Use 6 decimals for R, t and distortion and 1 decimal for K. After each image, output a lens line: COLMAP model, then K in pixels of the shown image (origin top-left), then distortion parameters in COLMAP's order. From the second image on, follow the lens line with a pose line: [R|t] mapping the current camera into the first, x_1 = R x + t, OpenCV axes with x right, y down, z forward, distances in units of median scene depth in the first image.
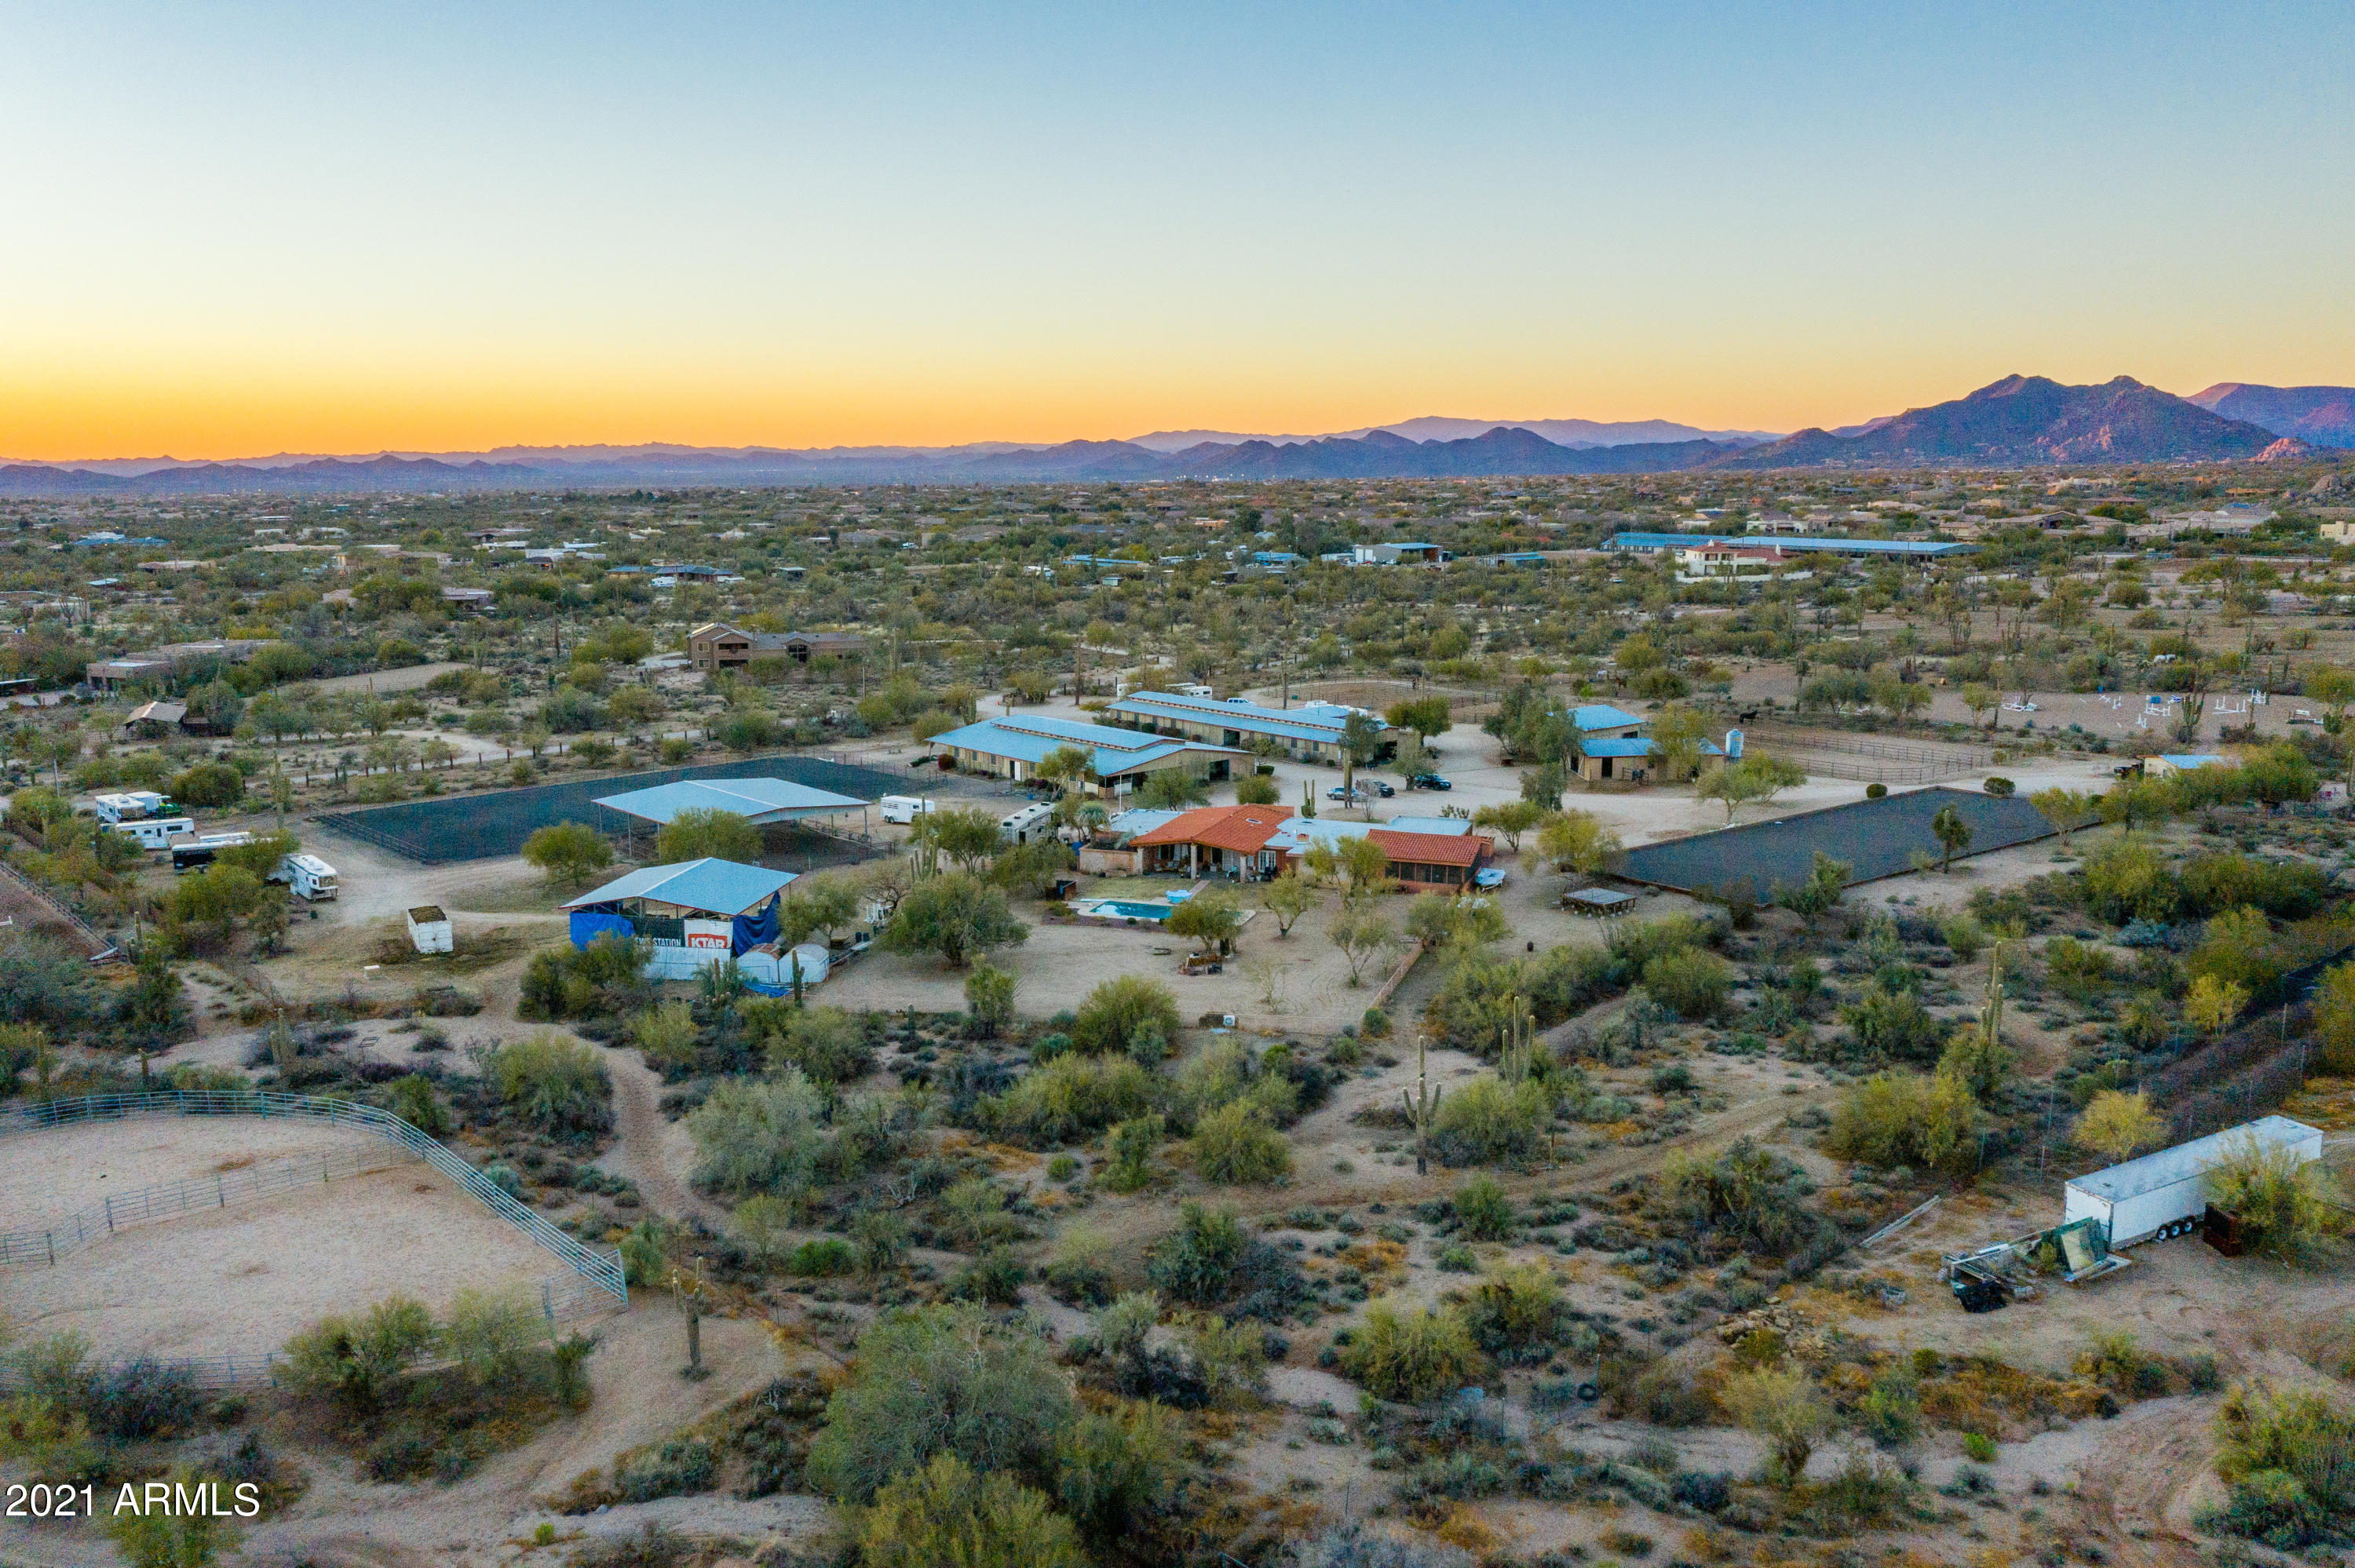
lens RADIAL K [[1908.4, 0, 1177.5], [0, 1908.4, 784.0], [0, 0, 1]] dist [0.018732, -0.001555]
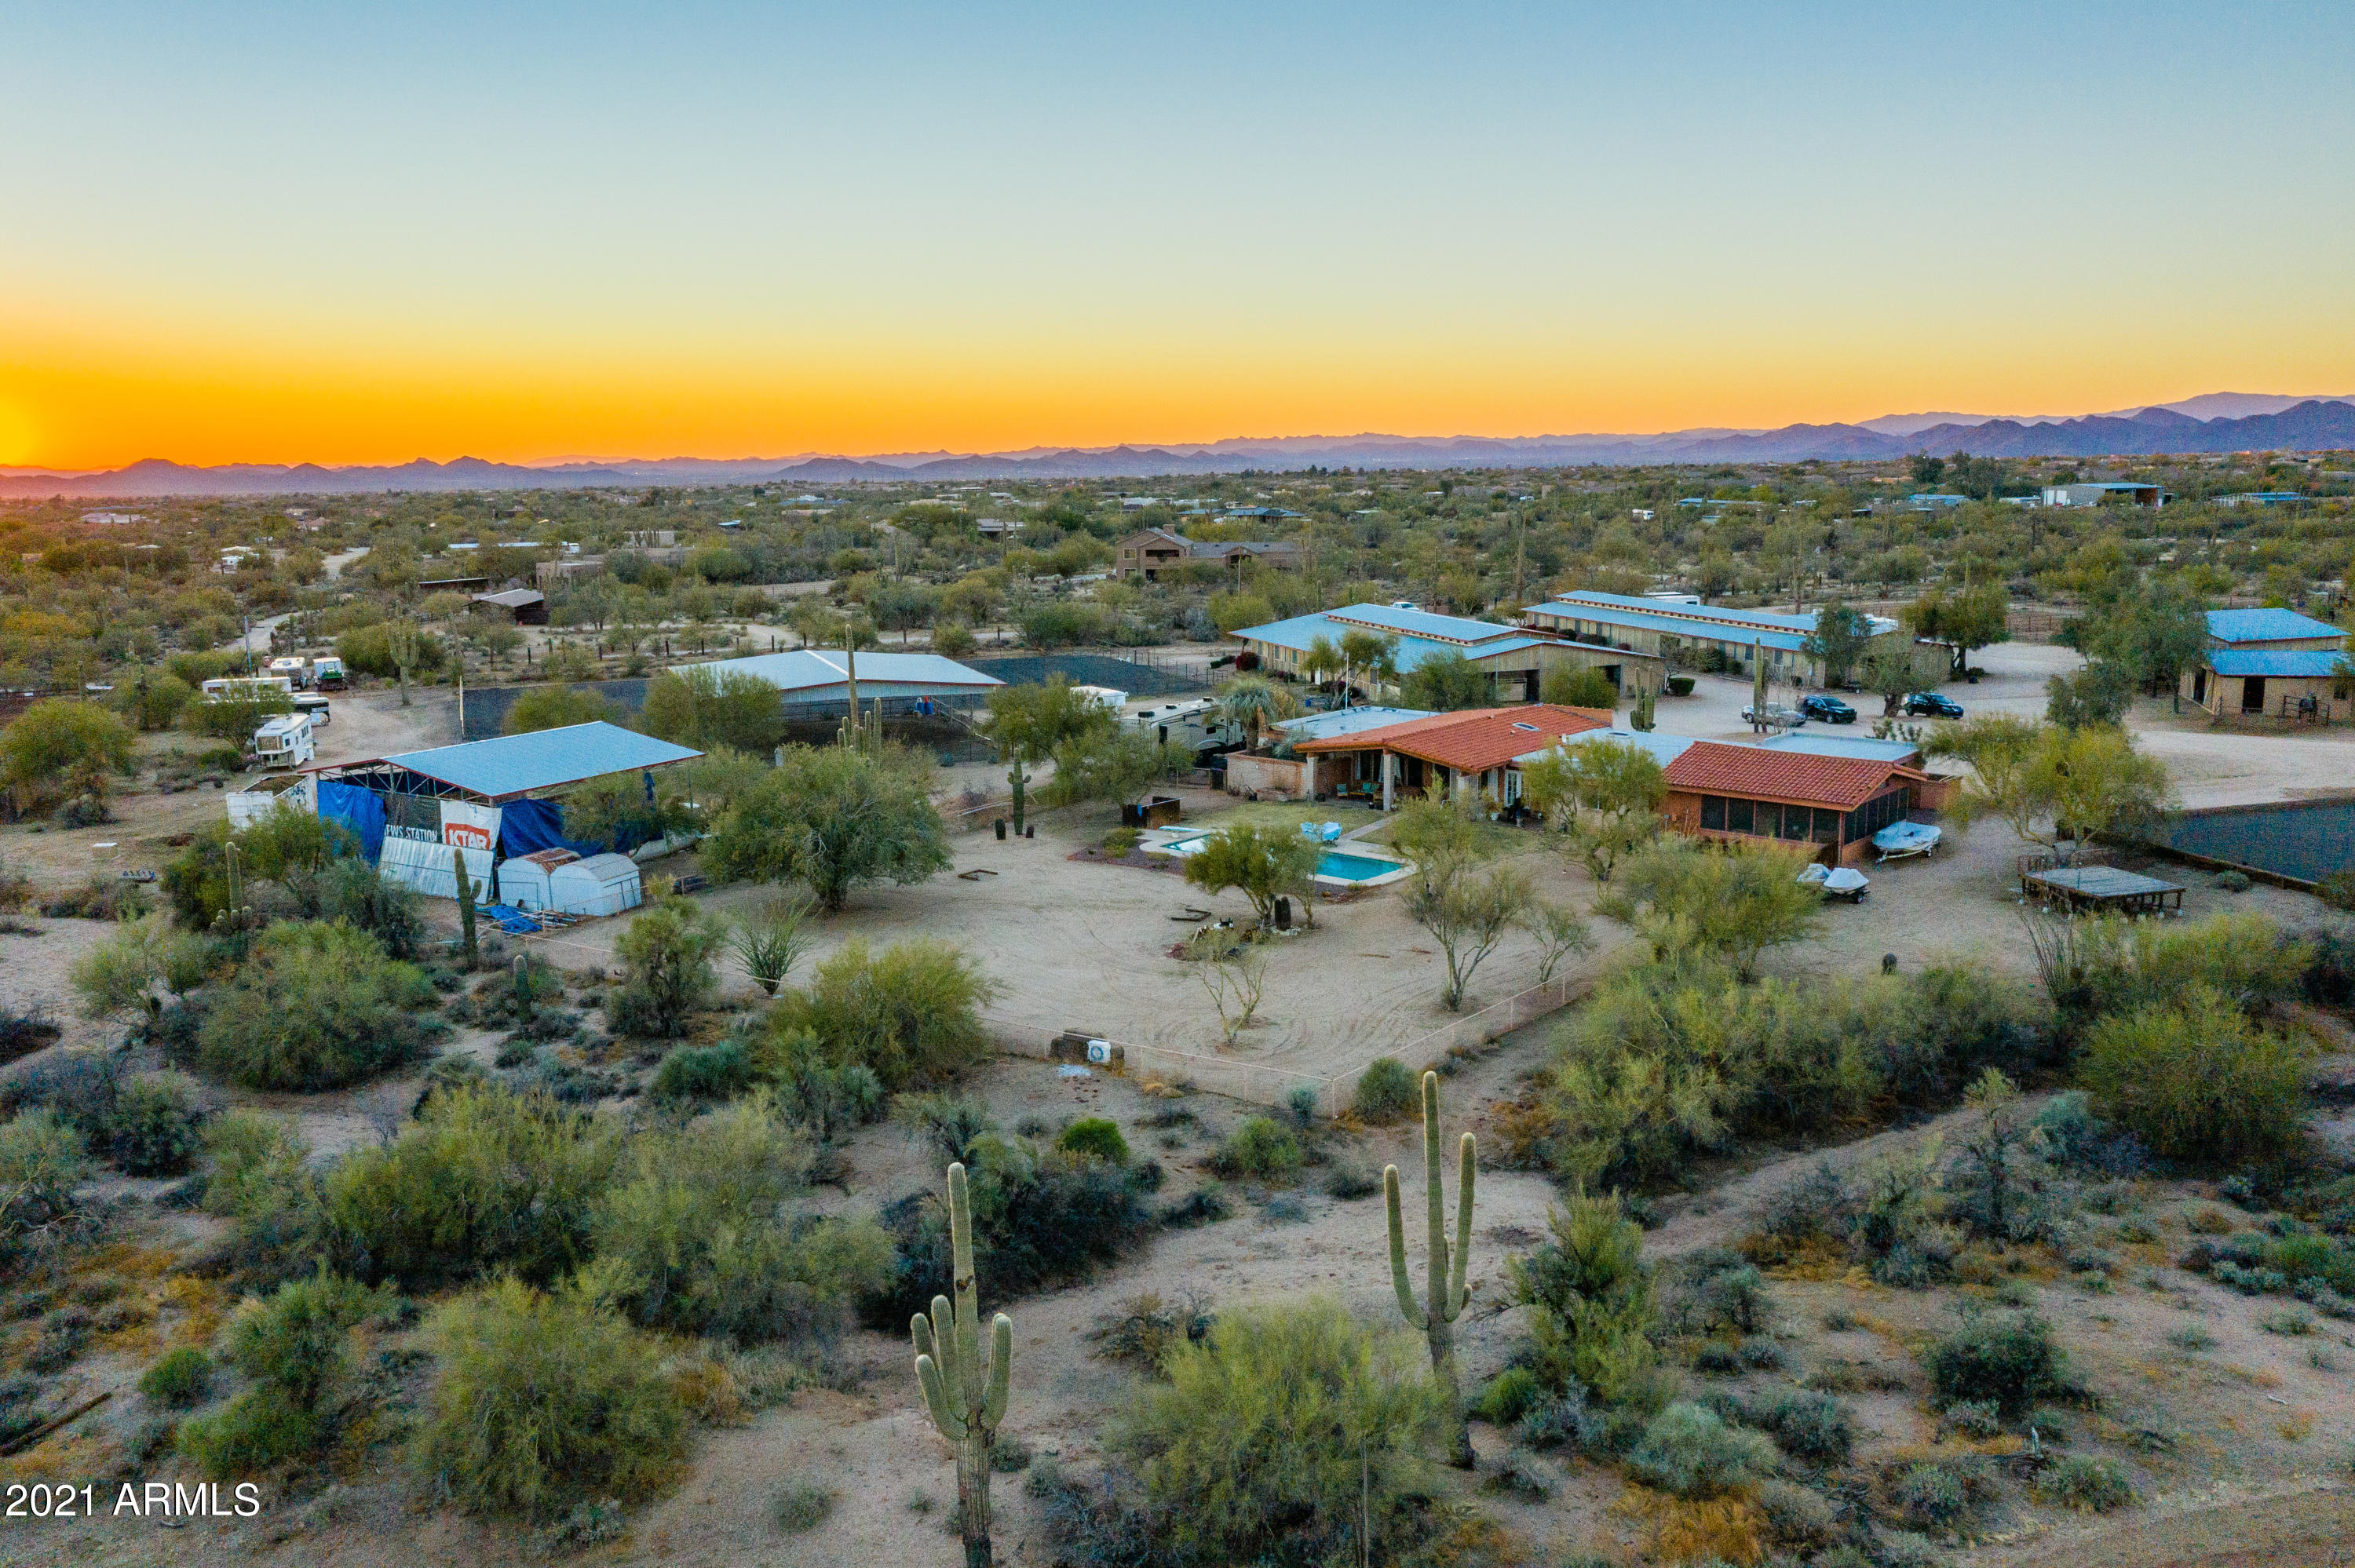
lens RADIAL K [[1886.1, 0, 1177.5], [0, 1886.1, 784.0], [0, 0, 1]] dist [-0.002155, 0.003737]
pose [[0.931398, 0.054974, -0.359827, 0.119199], [-0.053698, 0.998465, 0.013547, 0.027571], [0.360020, 0.006704, 0.932921, 0.316562]]
